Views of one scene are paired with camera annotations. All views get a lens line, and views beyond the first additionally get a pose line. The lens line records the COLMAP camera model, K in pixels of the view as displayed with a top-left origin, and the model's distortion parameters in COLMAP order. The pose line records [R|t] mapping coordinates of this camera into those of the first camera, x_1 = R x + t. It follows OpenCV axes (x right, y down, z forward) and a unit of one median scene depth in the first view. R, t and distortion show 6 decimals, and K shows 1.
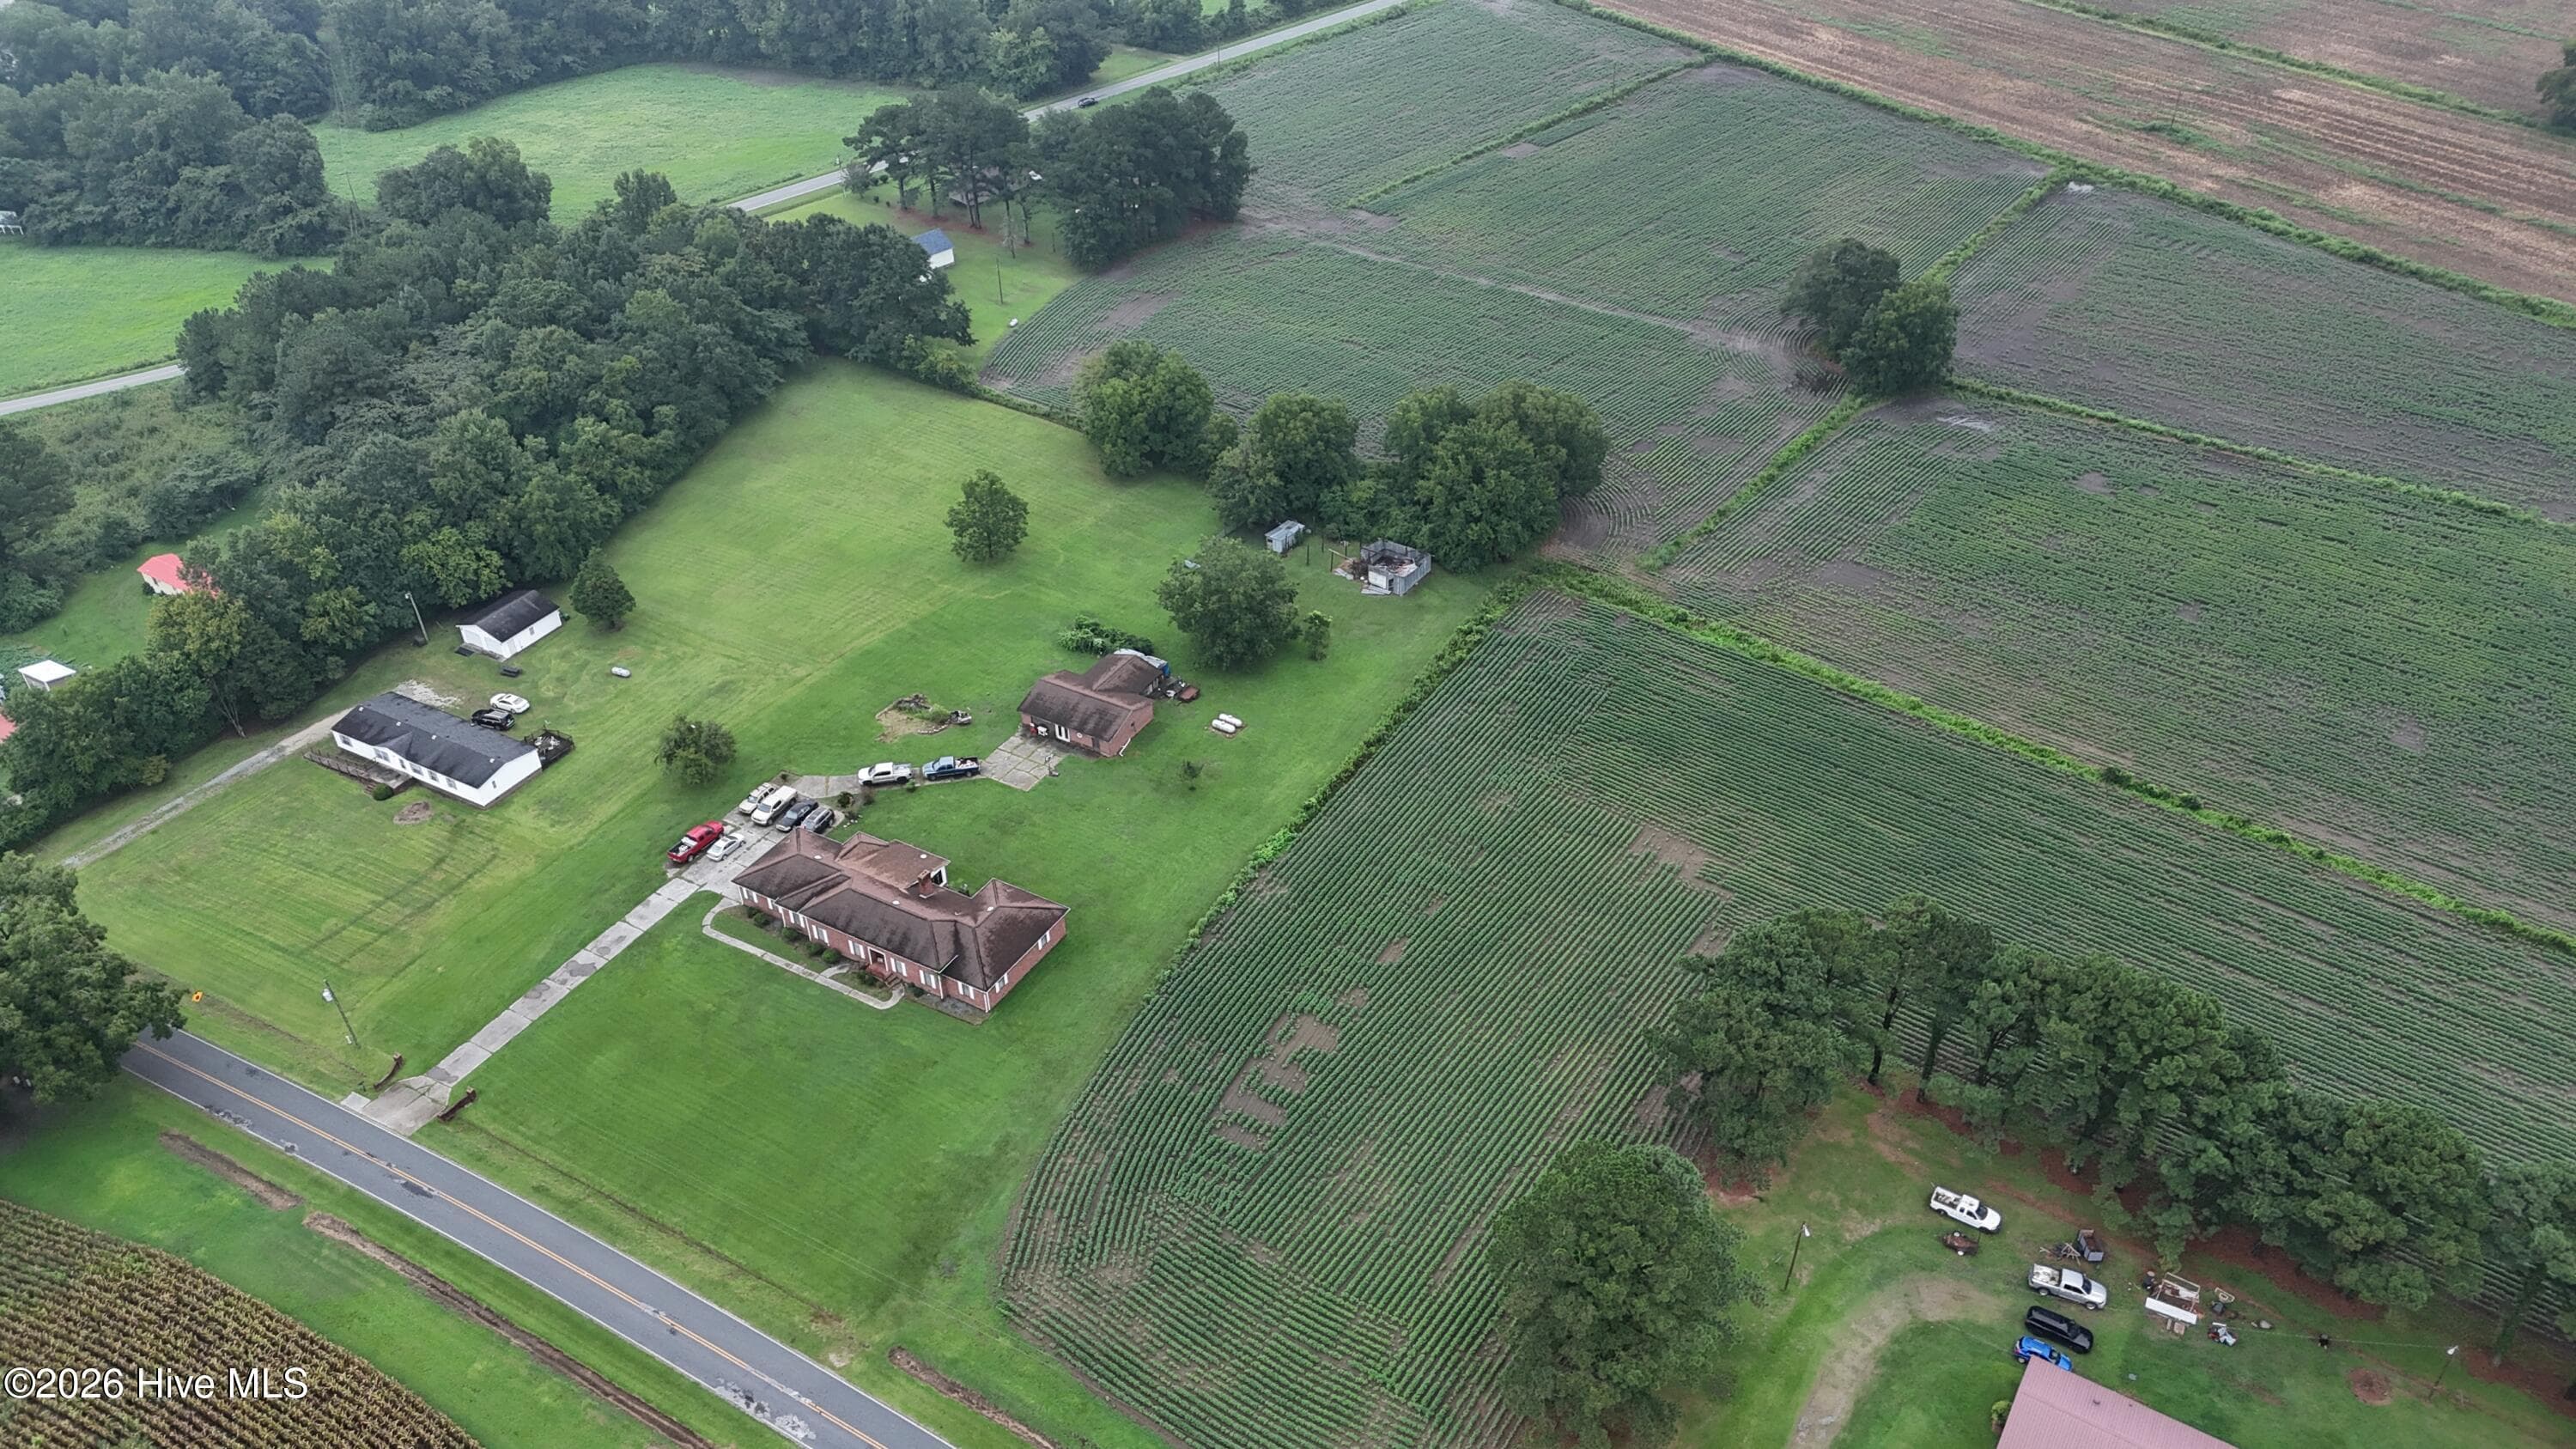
lens RADIAL K [[1887.8, 0, 1298.8], [0, 1887.8, 728.0], [0, 0, 1]] dist [0.074893, -0.067161]
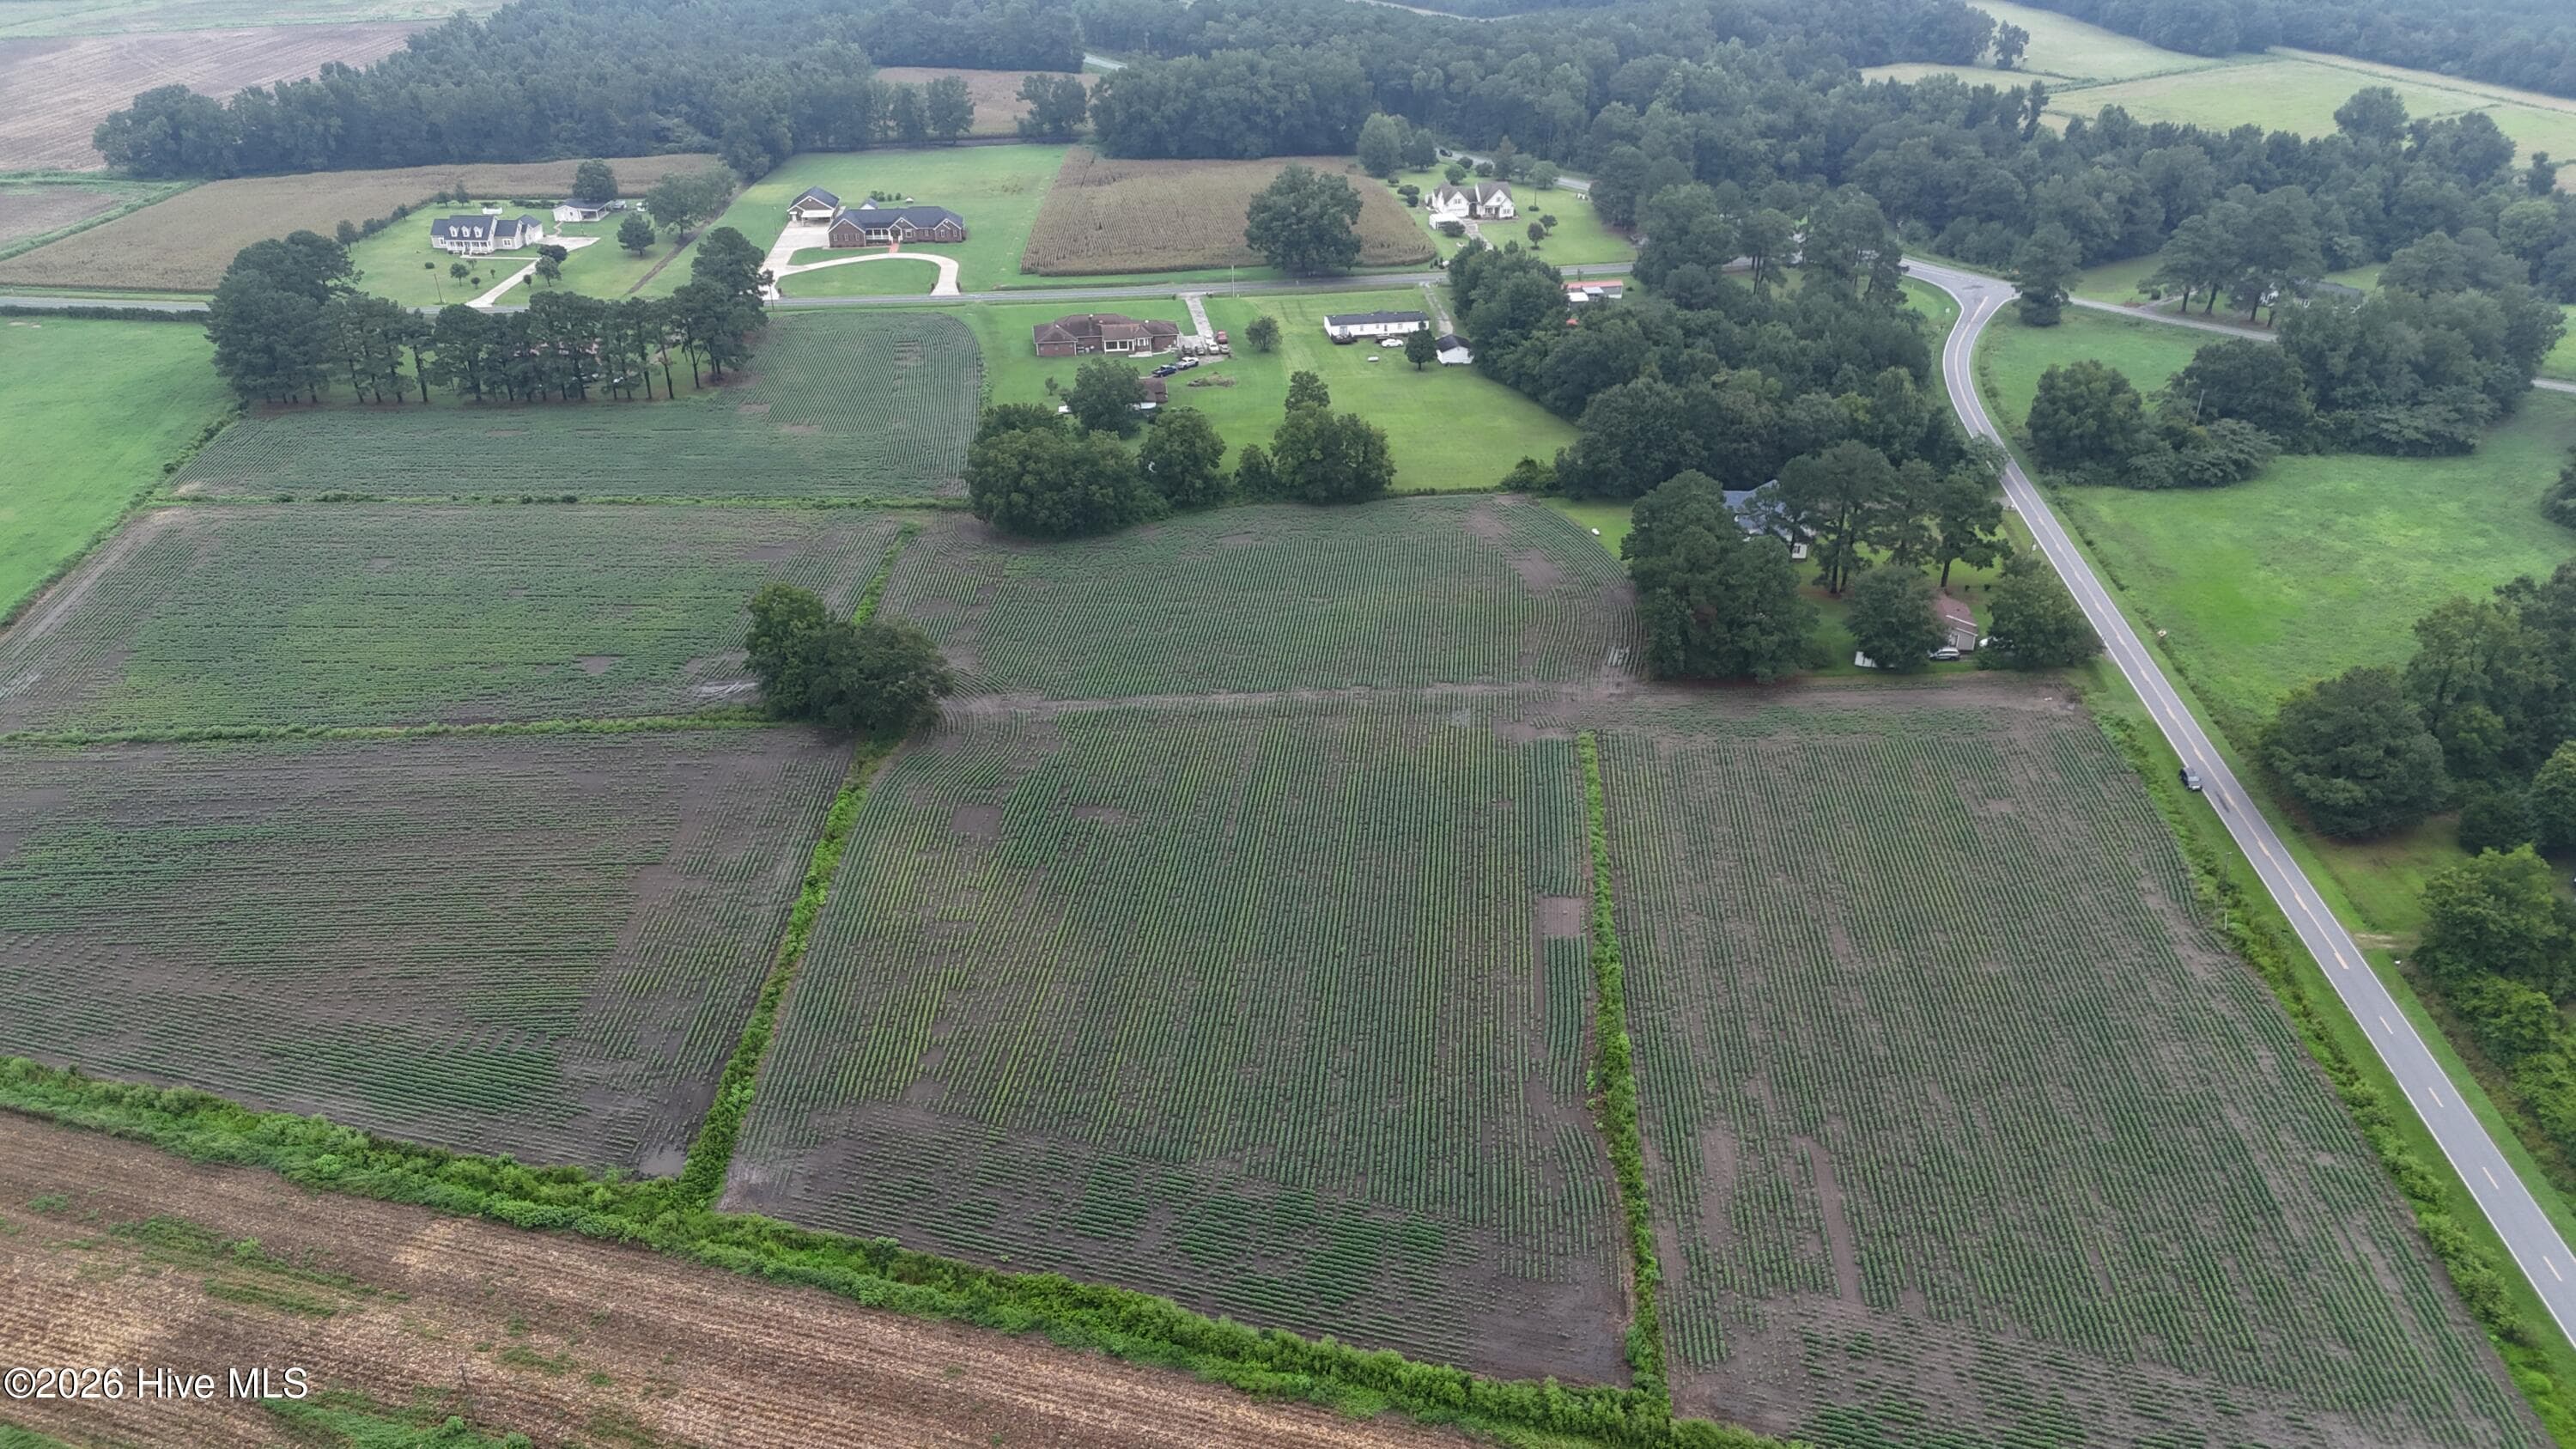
lens RADIAL K [[1887.8, 0, 1298.8], [0, 1887.8, 728.0], [0, 0, 1]] dist [0.074893, -0.067161]
pose [[-0.784182, 0.302540, -0.541783, 0.850883], [-0.356876, 0.494374, 0.792612, -1.352851], [0.507640, 0.814901, -0.279710, 1.862270]]
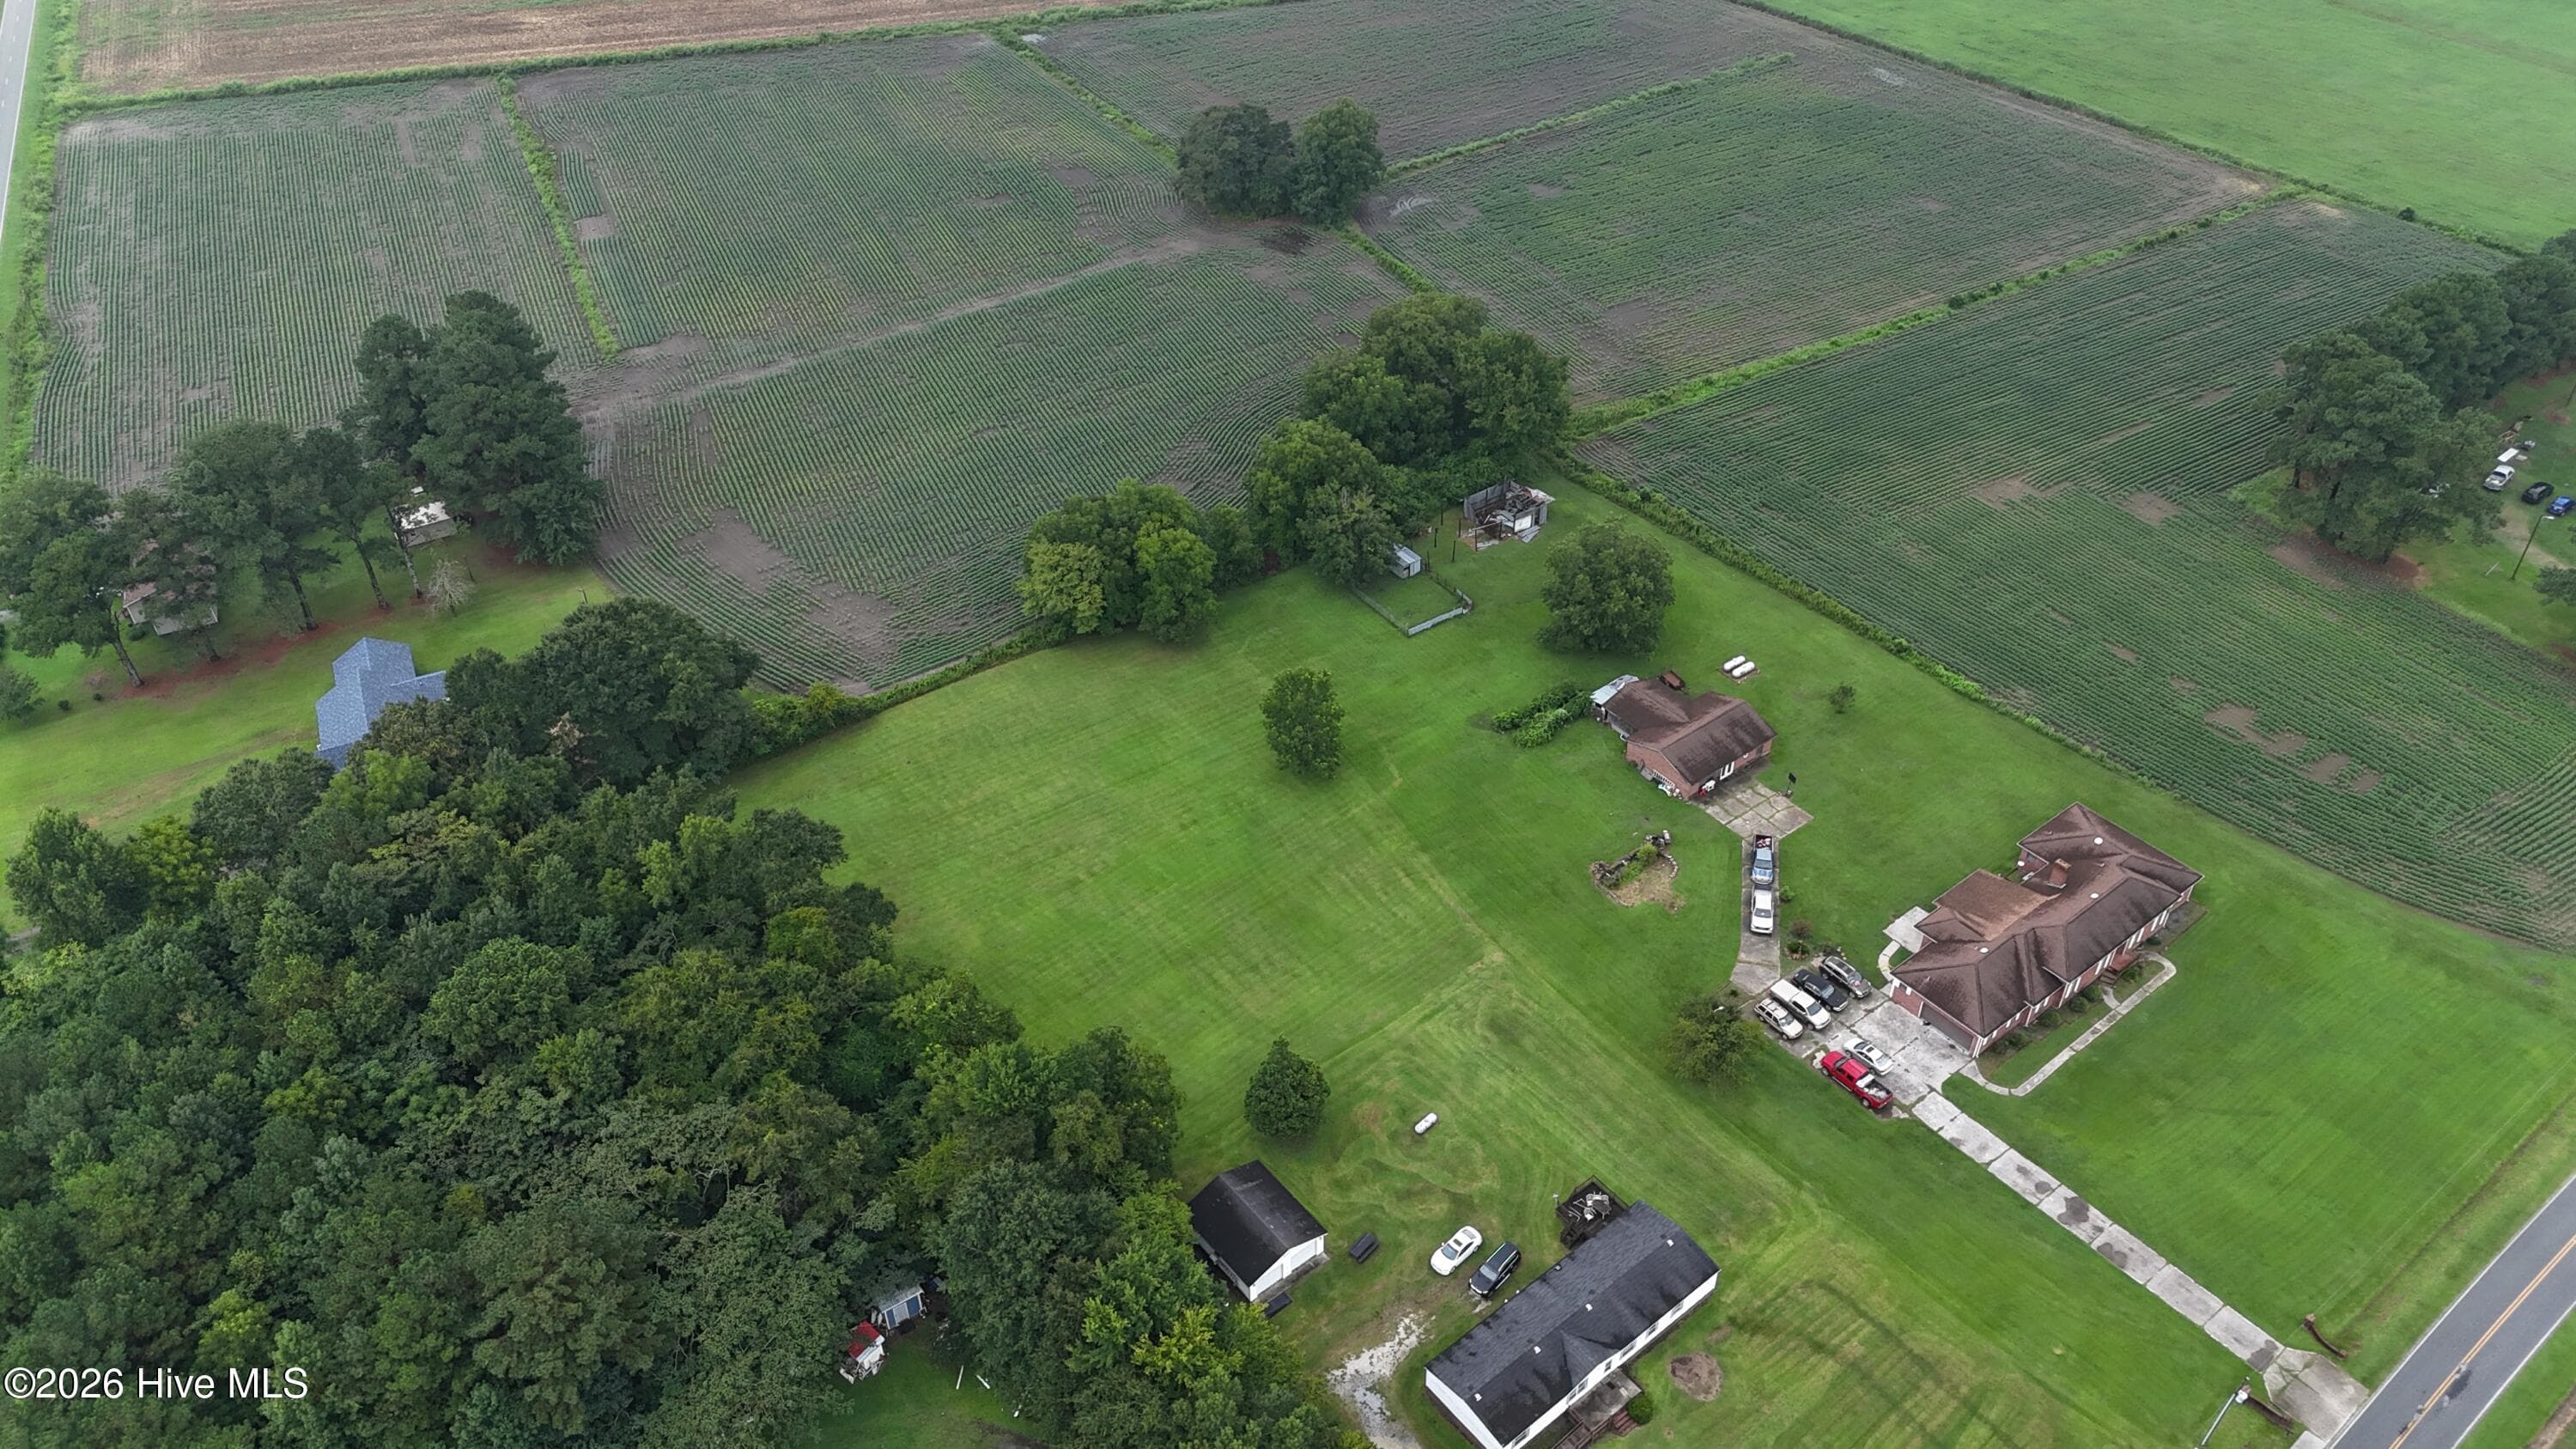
lens RADIAL K [[1887.8, 0, 1298.8], [0, 1887.8, 728.0], [0, 0, 1]] dist [0.074893, -0.067161]
pose [[0.369238, -0.582048, 0.724488, -0.839978], [0.553205, 0.764070, 0.331905, -0.423782], [-0.746744, 0.278239, 0.604116, 0.595795]]
